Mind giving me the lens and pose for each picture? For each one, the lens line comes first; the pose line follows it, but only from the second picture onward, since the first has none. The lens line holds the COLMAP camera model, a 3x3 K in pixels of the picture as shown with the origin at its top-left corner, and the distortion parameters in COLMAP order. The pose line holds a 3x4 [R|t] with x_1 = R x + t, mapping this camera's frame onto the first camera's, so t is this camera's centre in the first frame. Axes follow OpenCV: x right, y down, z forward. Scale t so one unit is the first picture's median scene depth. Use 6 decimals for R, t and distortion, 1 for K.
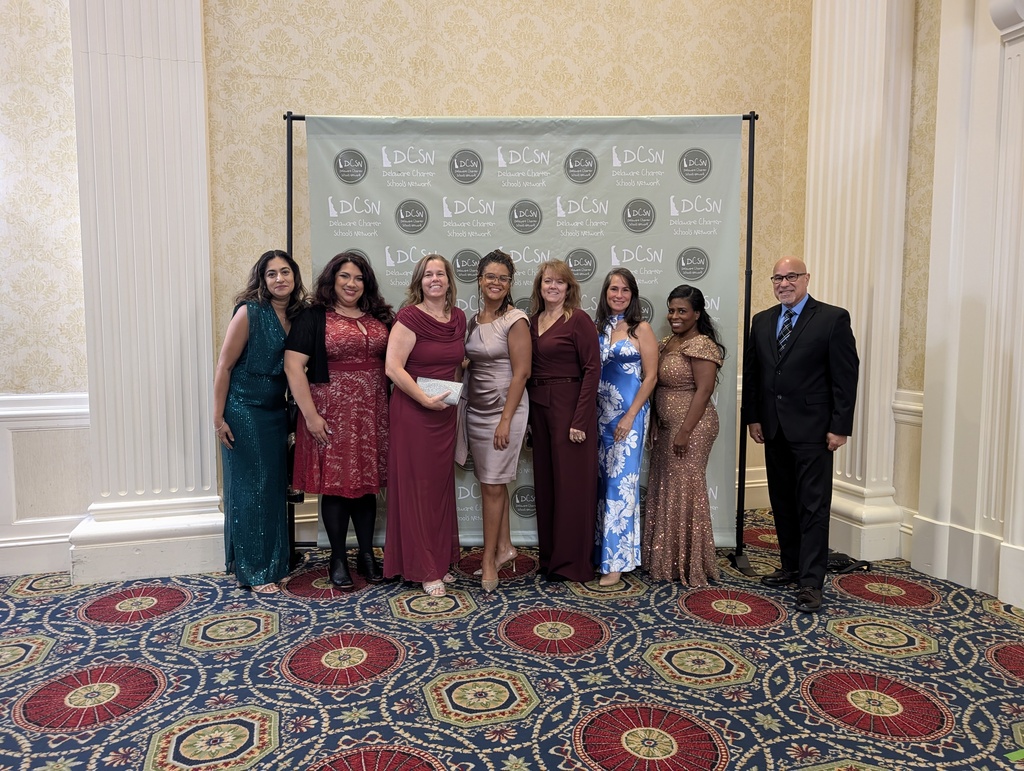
lens RADIAL K [[718.5, 0, 512.6], [0, 718.5, 384.5], [0, 0, 1]] dist [-0.002473, 0.014107]
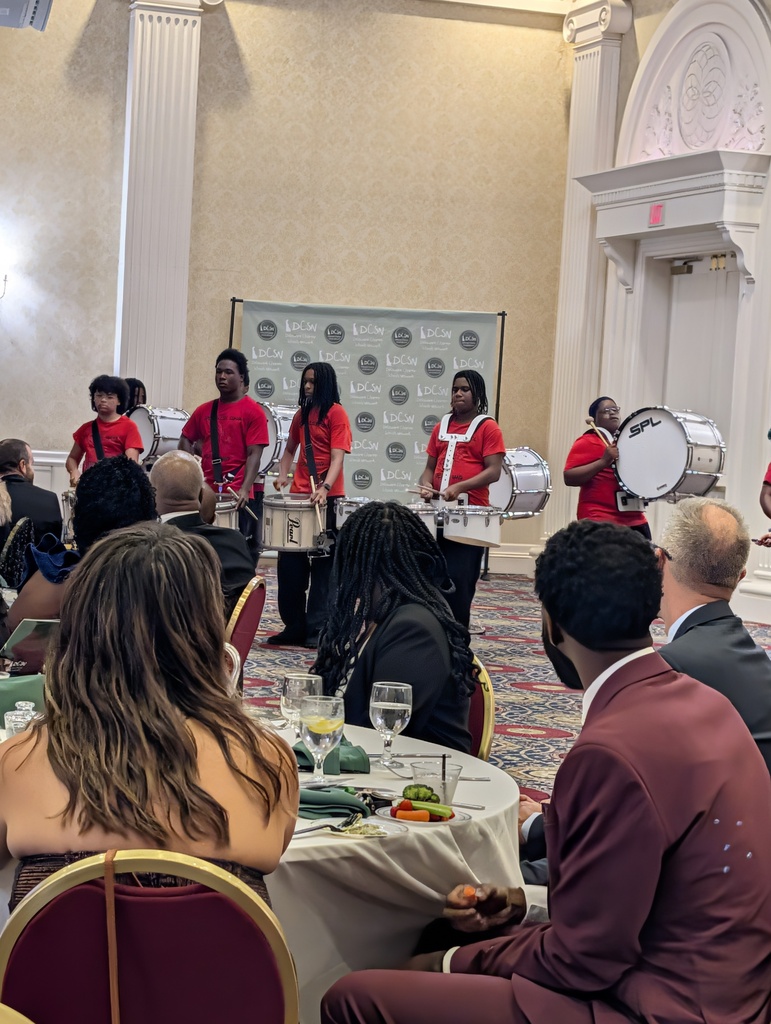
lens RADIAL K [[718.5, 0, 383.4], [0, 718.5, 515.1], [0, 0, 1]] dist [-0.002473, 0.014107]
pose [[0.997087, 0.051420, 0.056332, -0.021572], [-0.053204, 0.998113, 0.030645, 0.065069], [-0.054650, -0.033553, 0.997942, -0.695129]]
